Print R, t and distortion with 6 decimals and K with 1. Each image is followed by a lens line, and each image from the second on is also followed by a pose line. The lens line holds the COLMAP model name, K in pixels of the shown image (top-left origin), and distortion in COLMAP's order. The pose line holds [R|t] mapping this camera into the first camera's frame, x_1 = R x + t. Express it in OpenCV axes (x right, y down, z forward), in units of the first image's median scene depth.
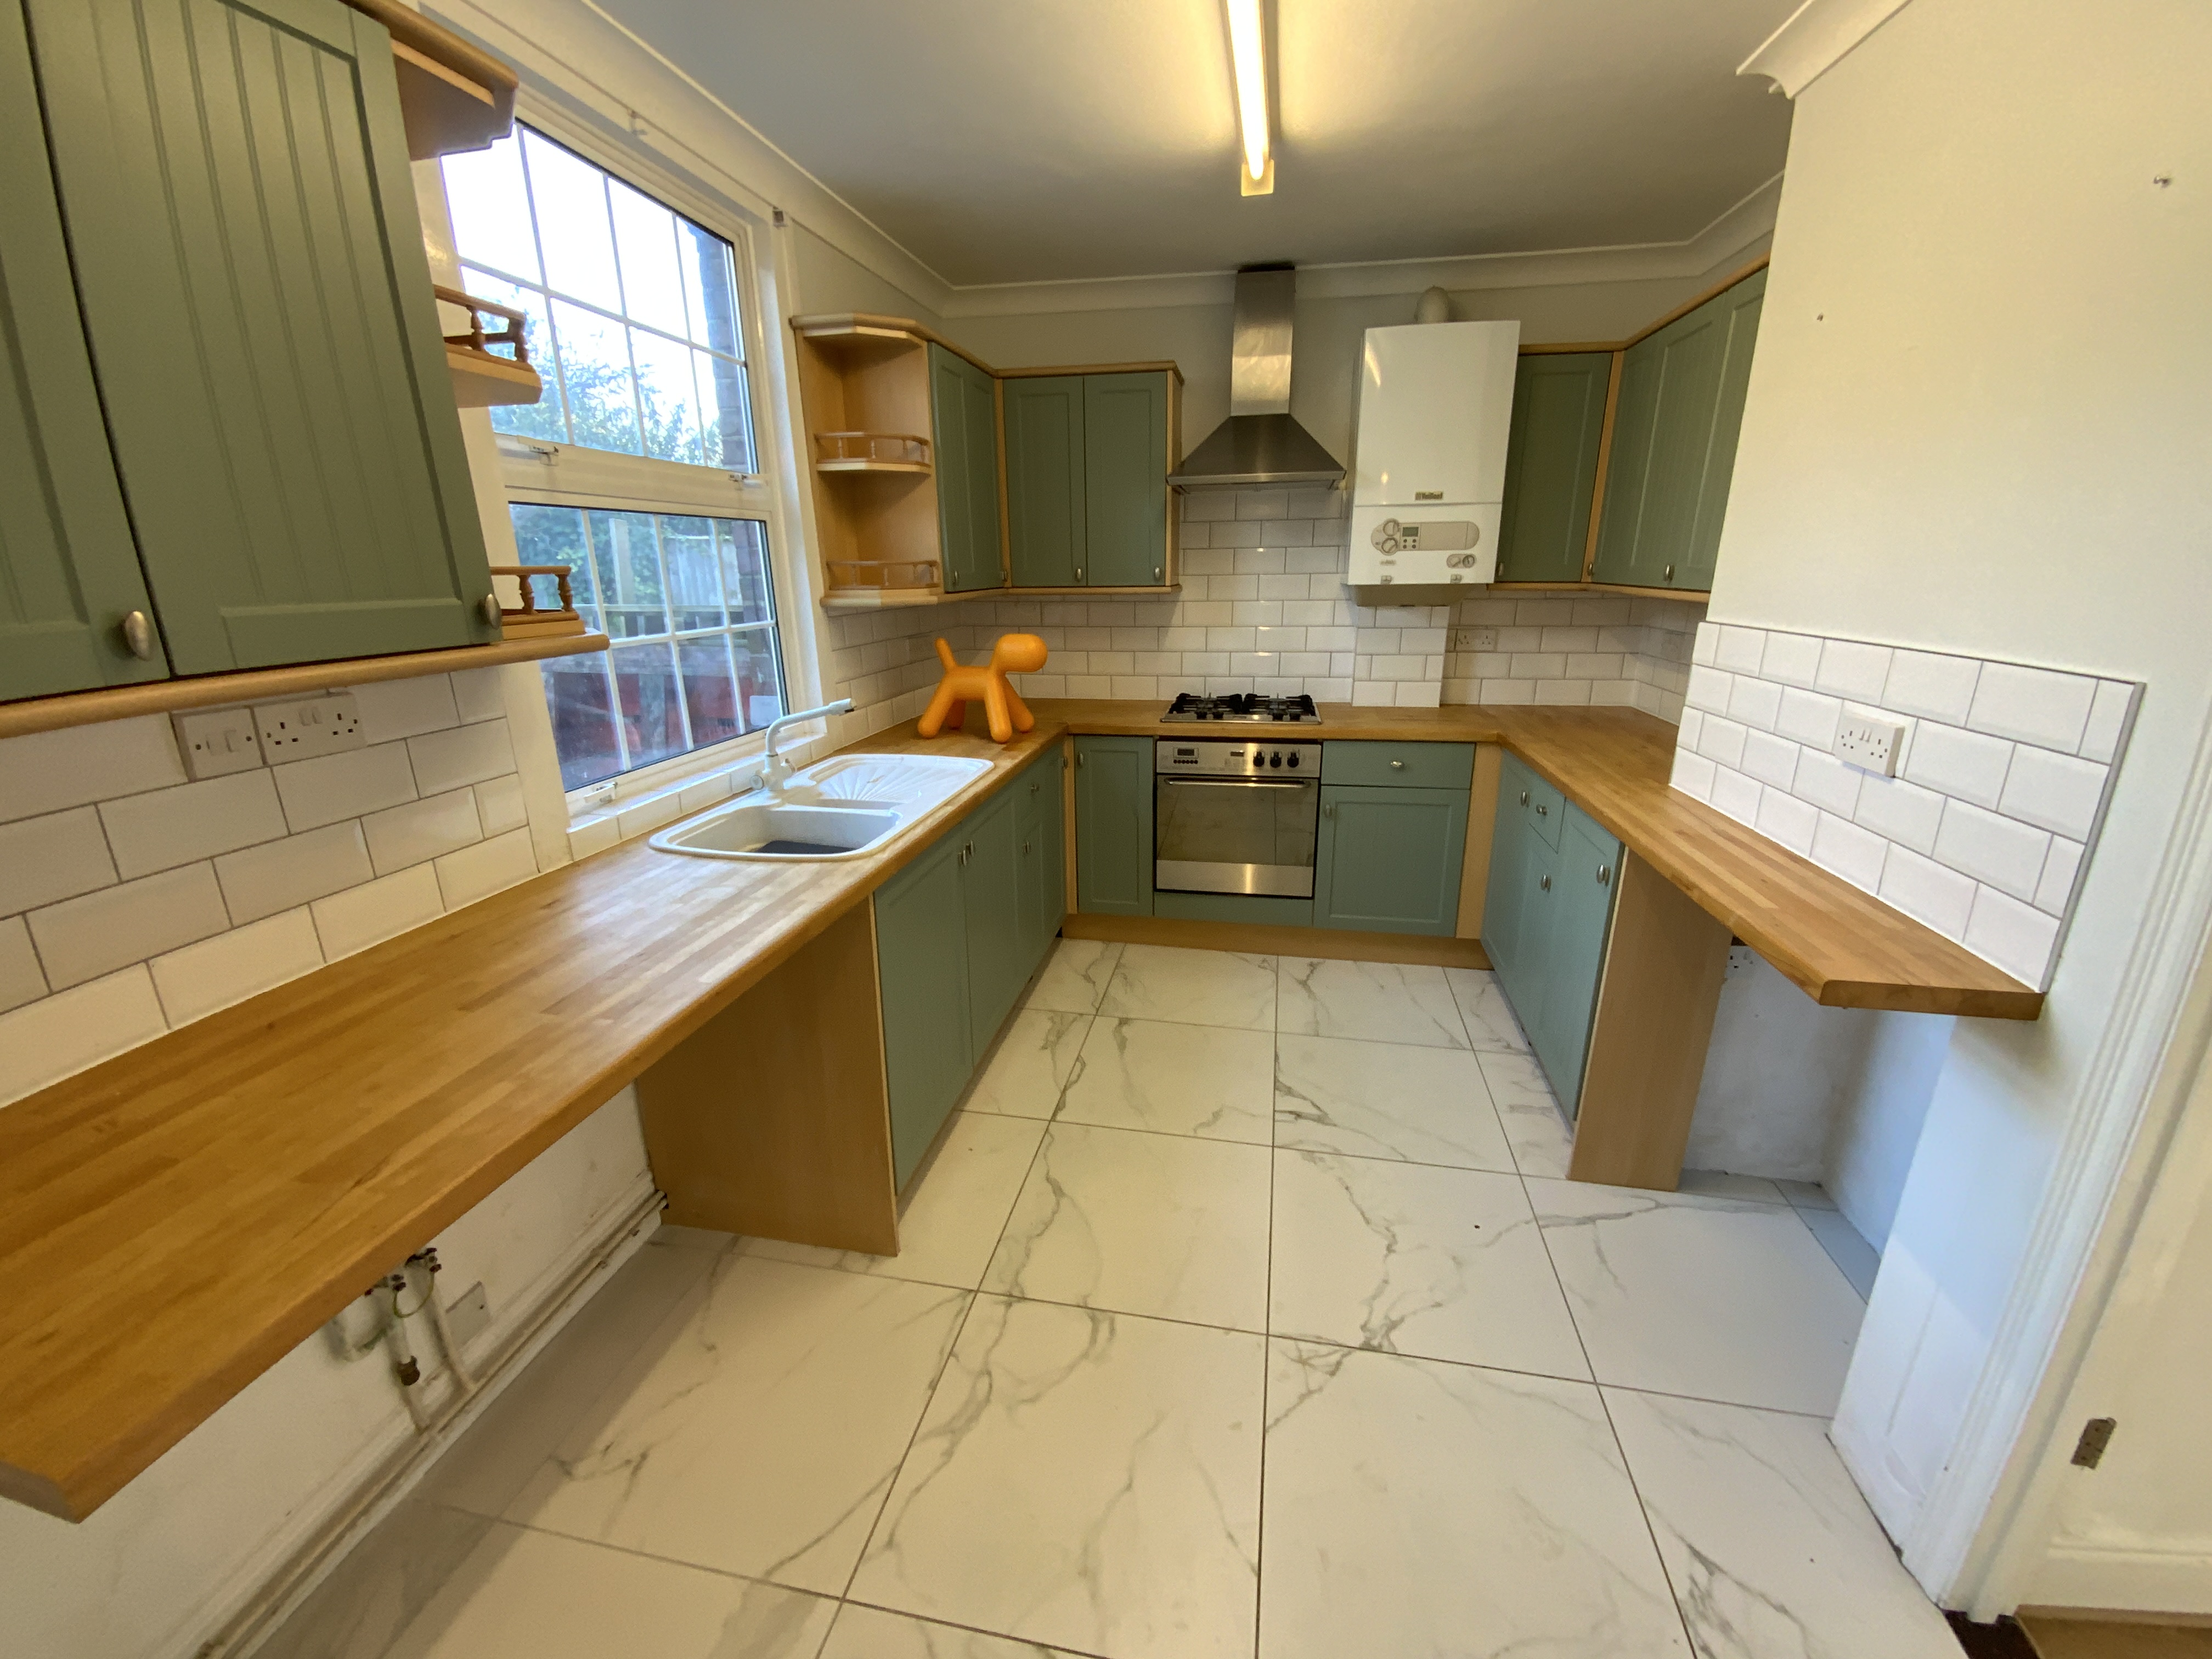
lens RADIAL K [[890.8, 0, 1105.1], [0, 890.8, 834.7], [0, 0, 1]] dist [0.002279, -0.006130]
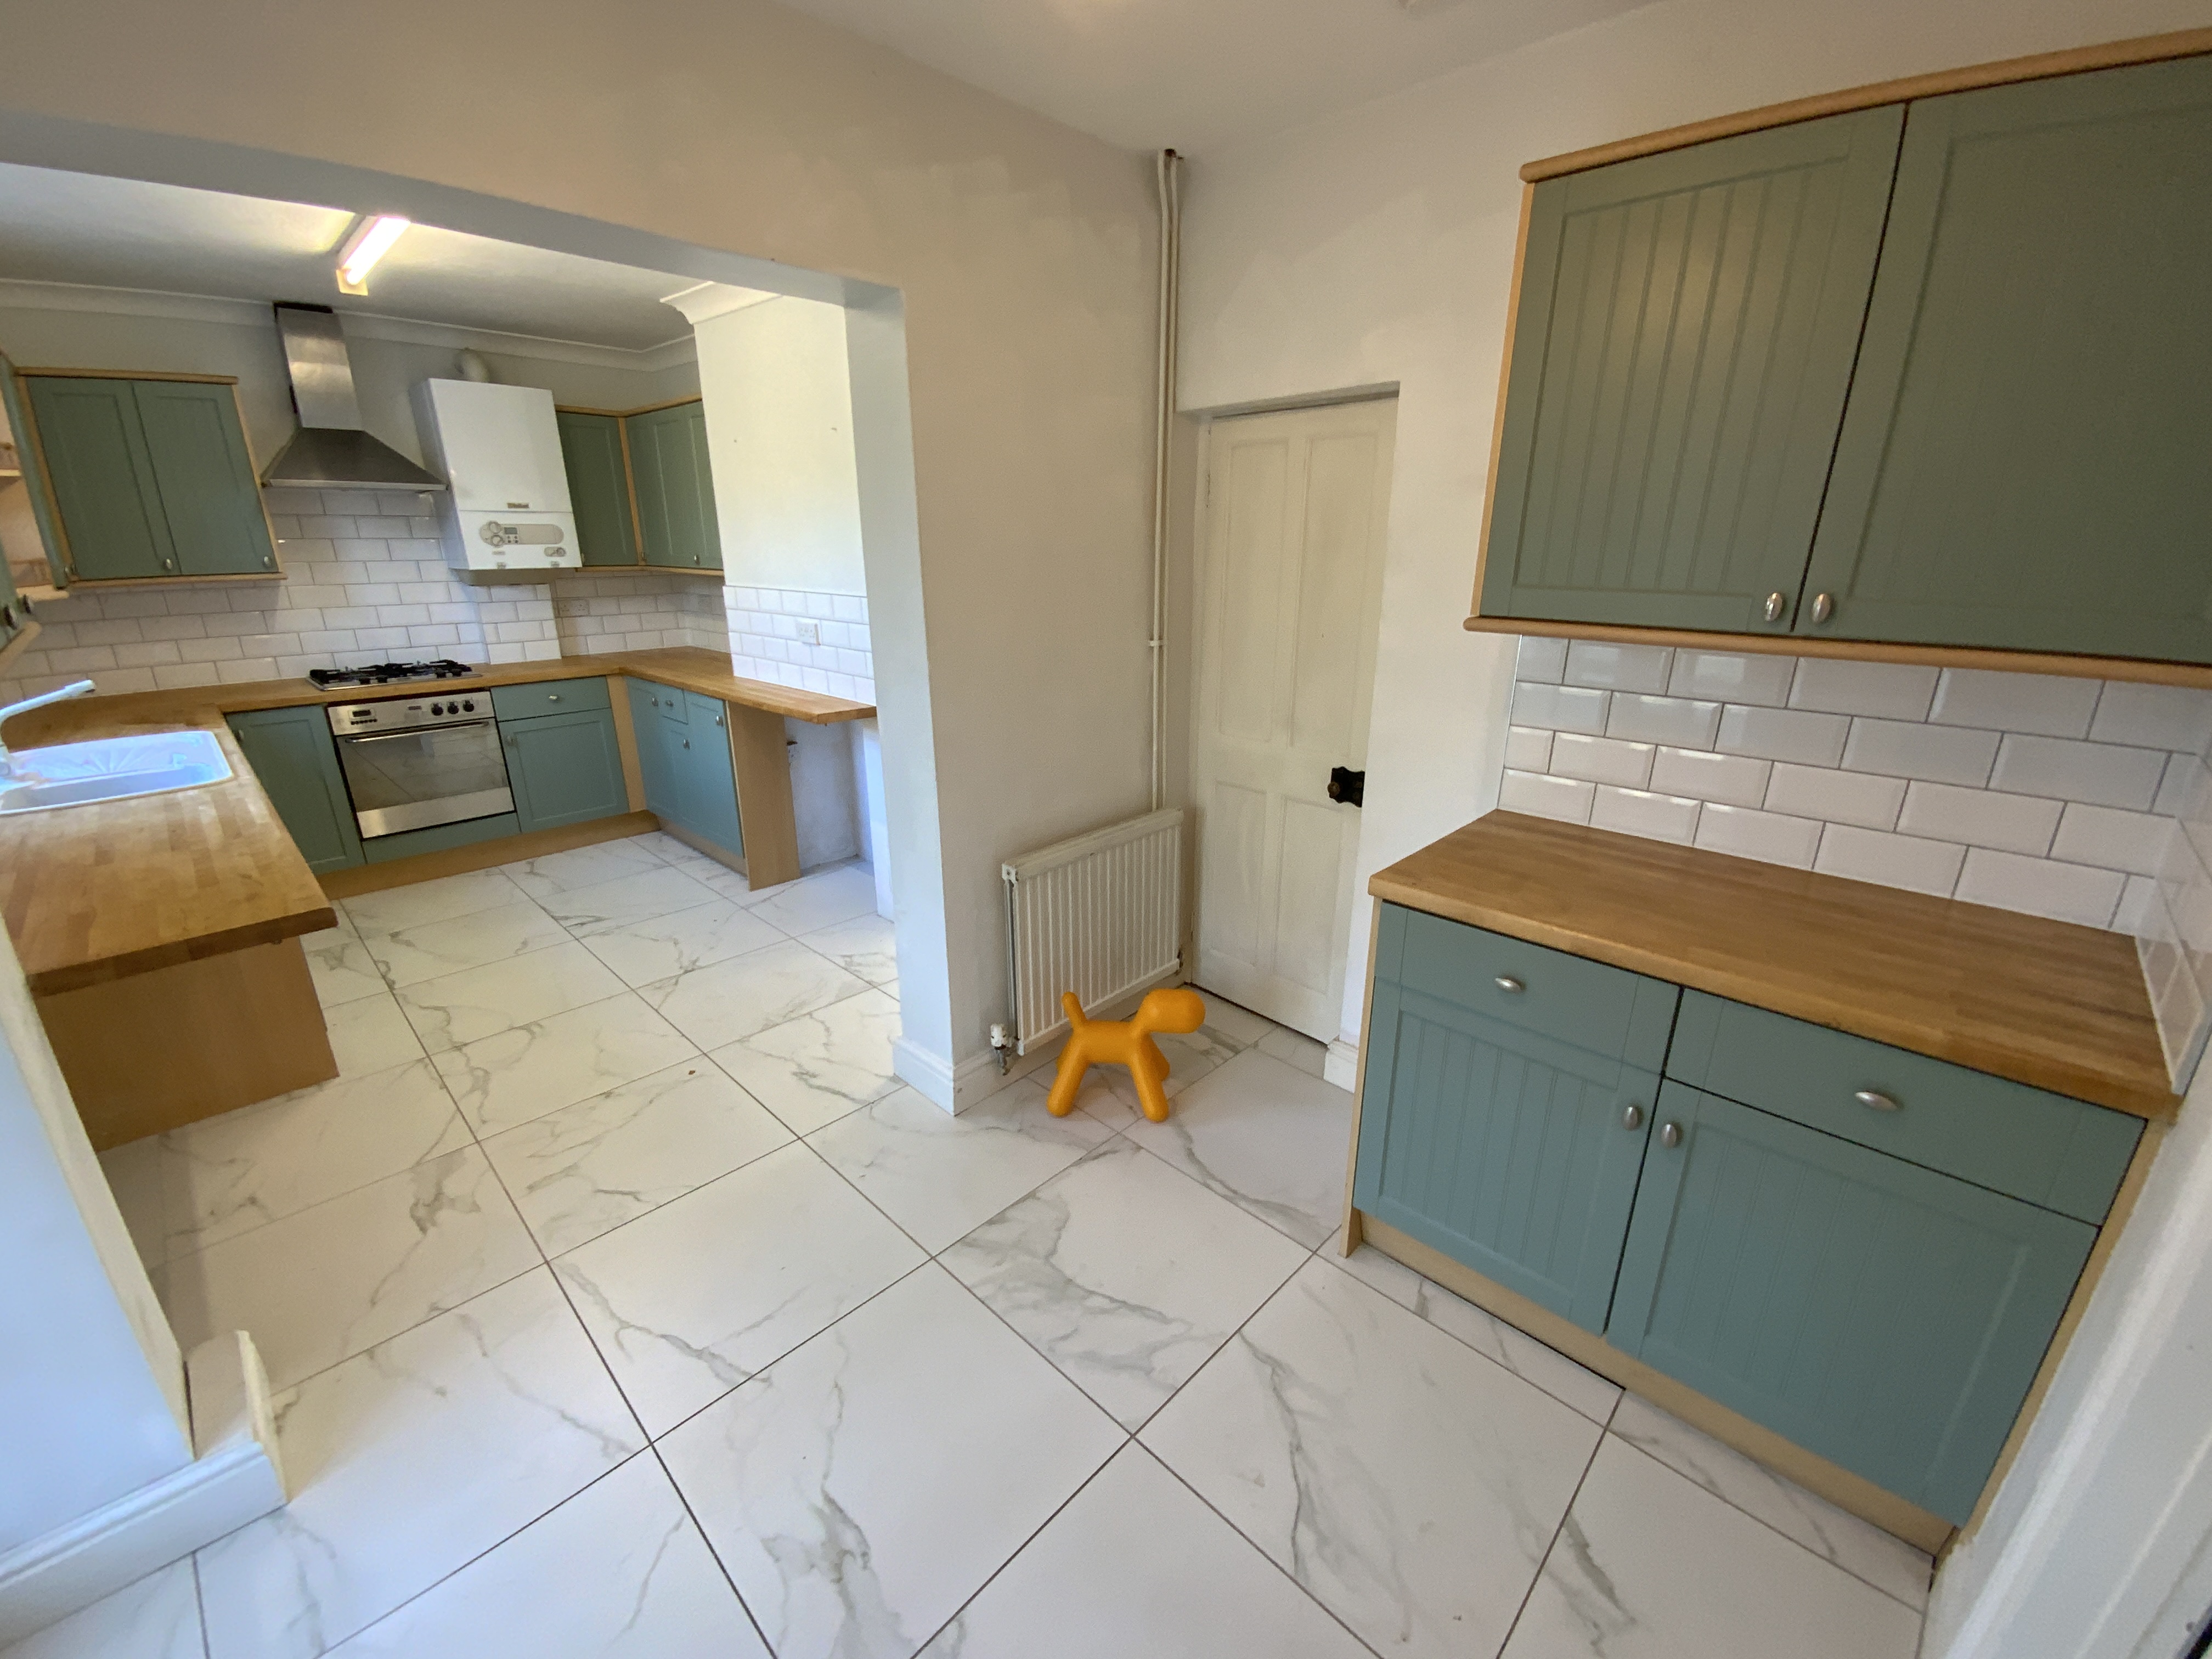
lens RADIAL K [[906.6, 0, 1106.0], [0, 906.6, 829.5], [0, 0, 1]] dist [0.001648, 0.000019]
pose [[0.541923, -0.249724, 0.802470, -0.425249], [0.241251, 0.960872, 0.136097, 0.144169], [-0.805058, 0.119842, 0.580965, -0.534227]]
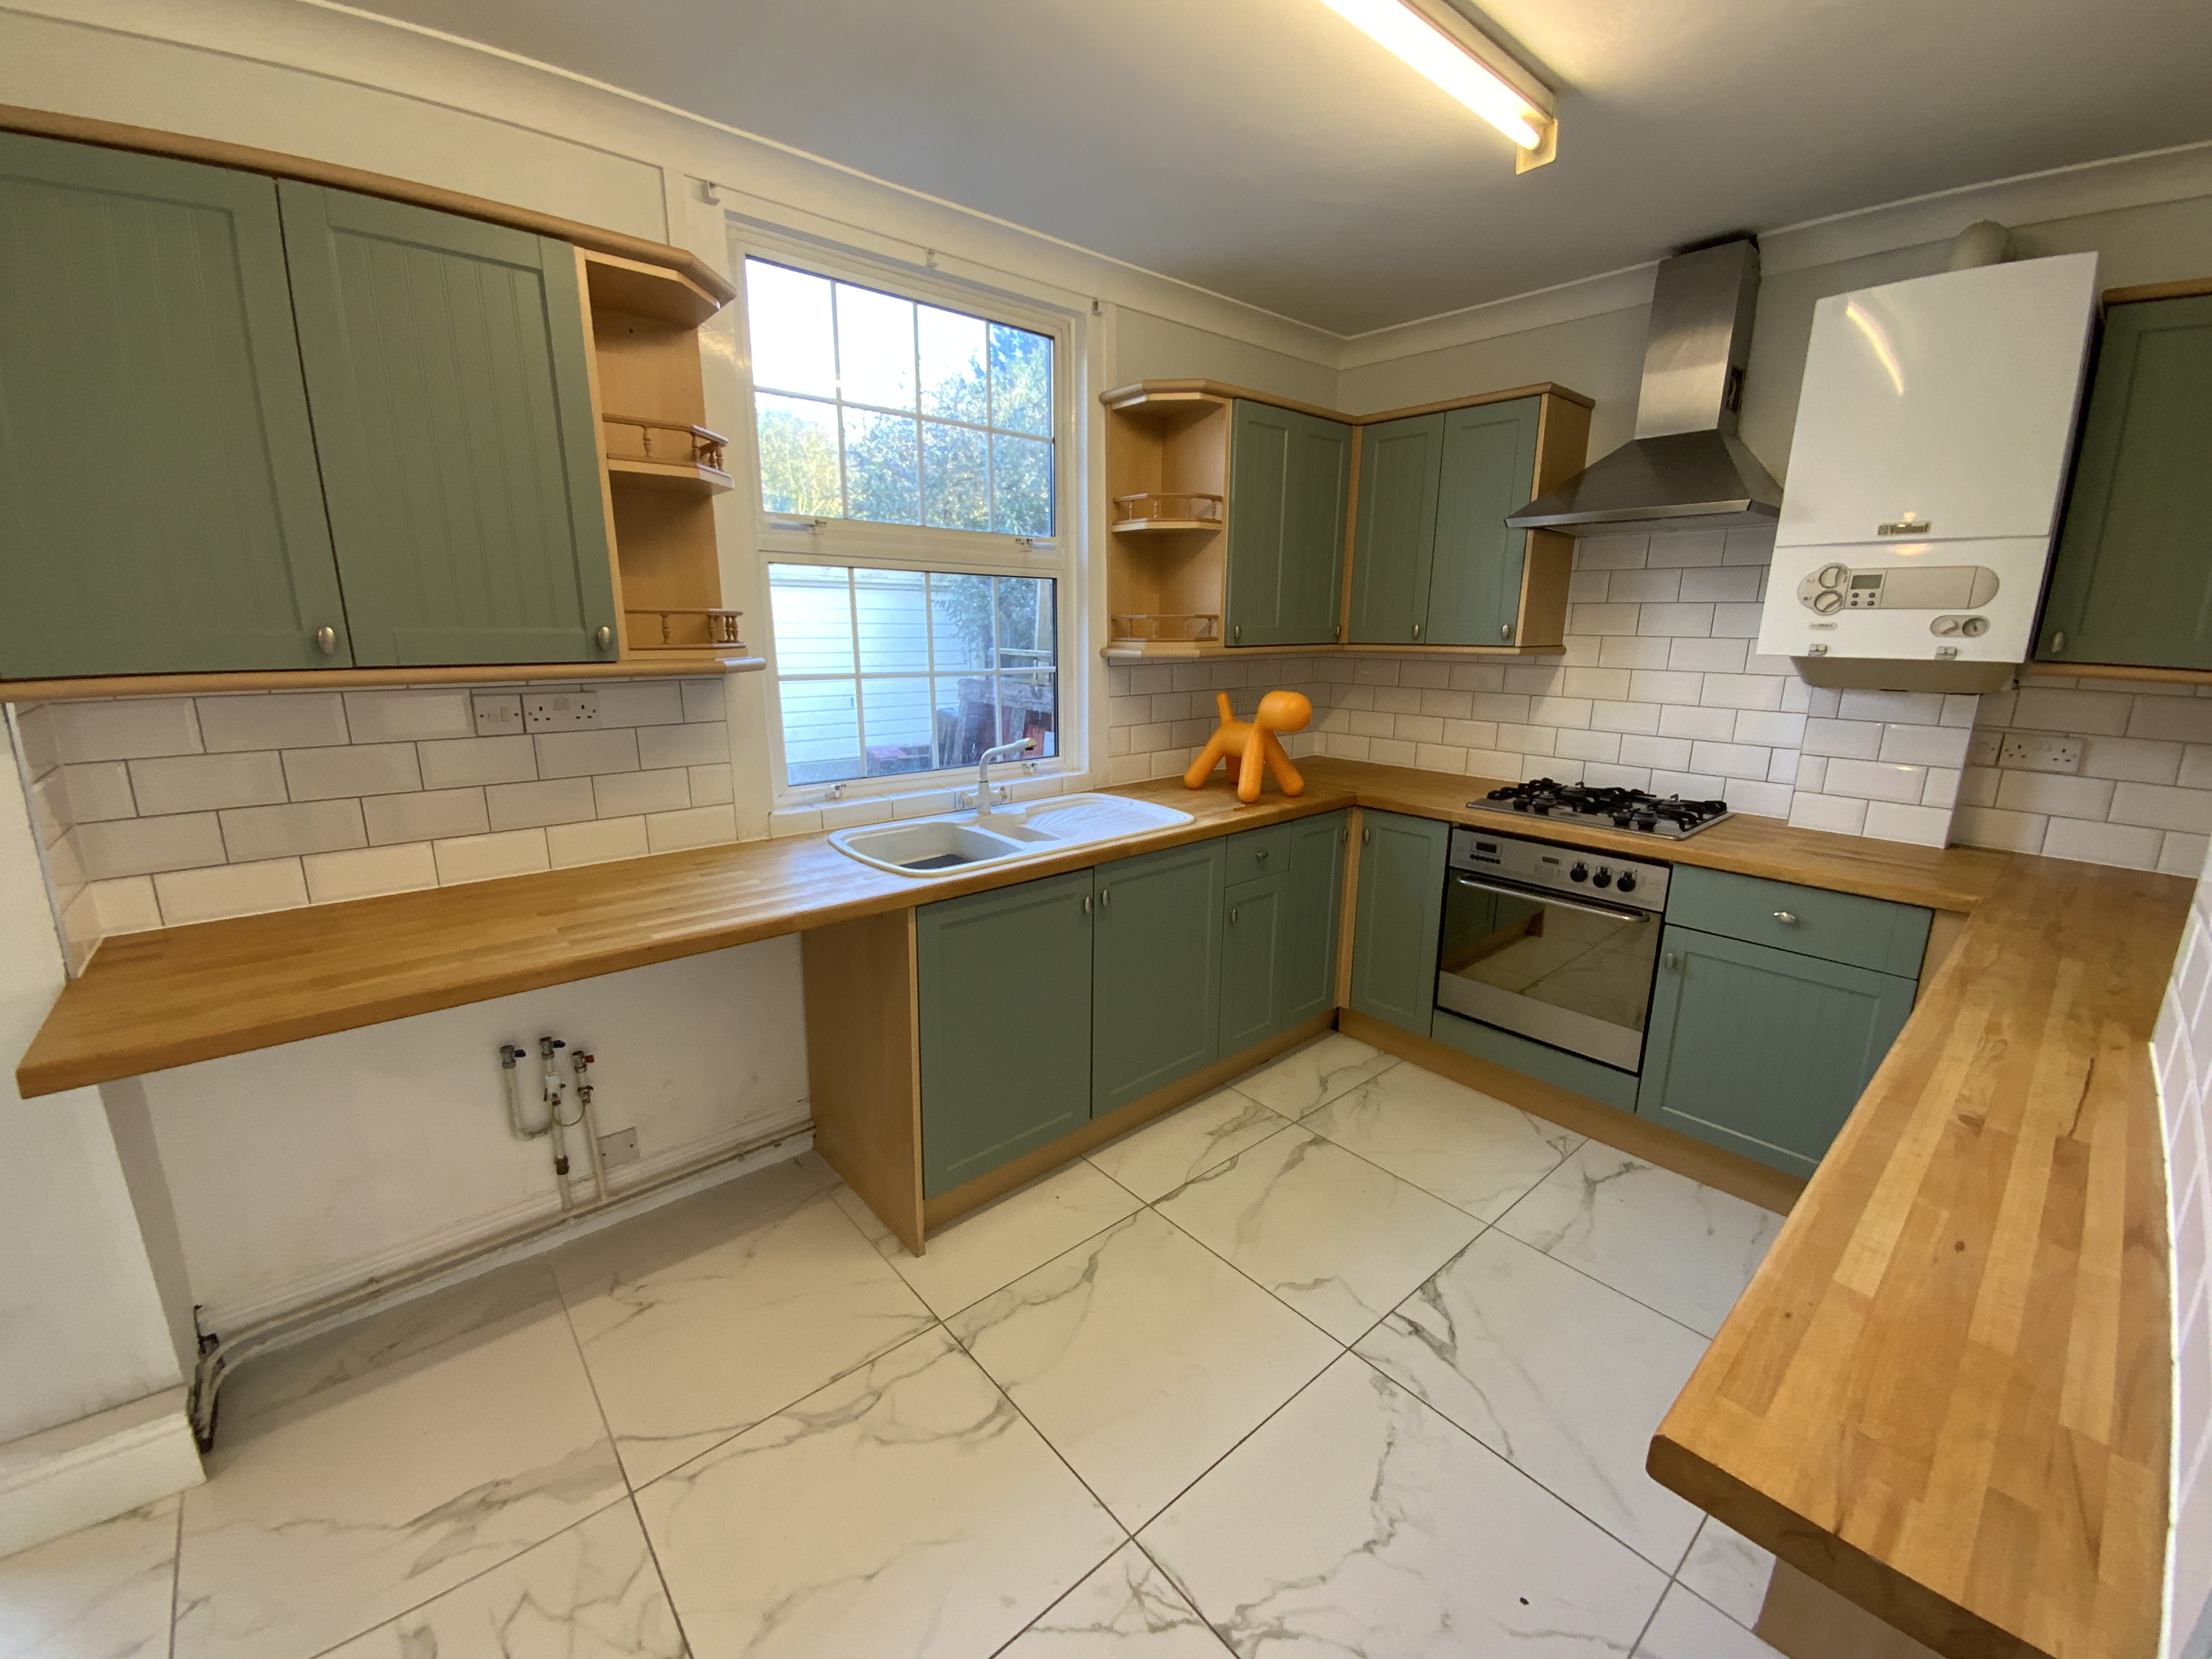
lens RADIAL K [[890.8, 0, 1105.1], [0, 890.8, 834.7], [0, 0, 1]] dist [0.002279, -0.006130]
pose [[0.787436, 0.159199, -0.595483, 0.339771], [-0.195447, 0.980707, 0.003738, -0.045682], [0.584590, 0.113442, 0.803359, 0.155998]]
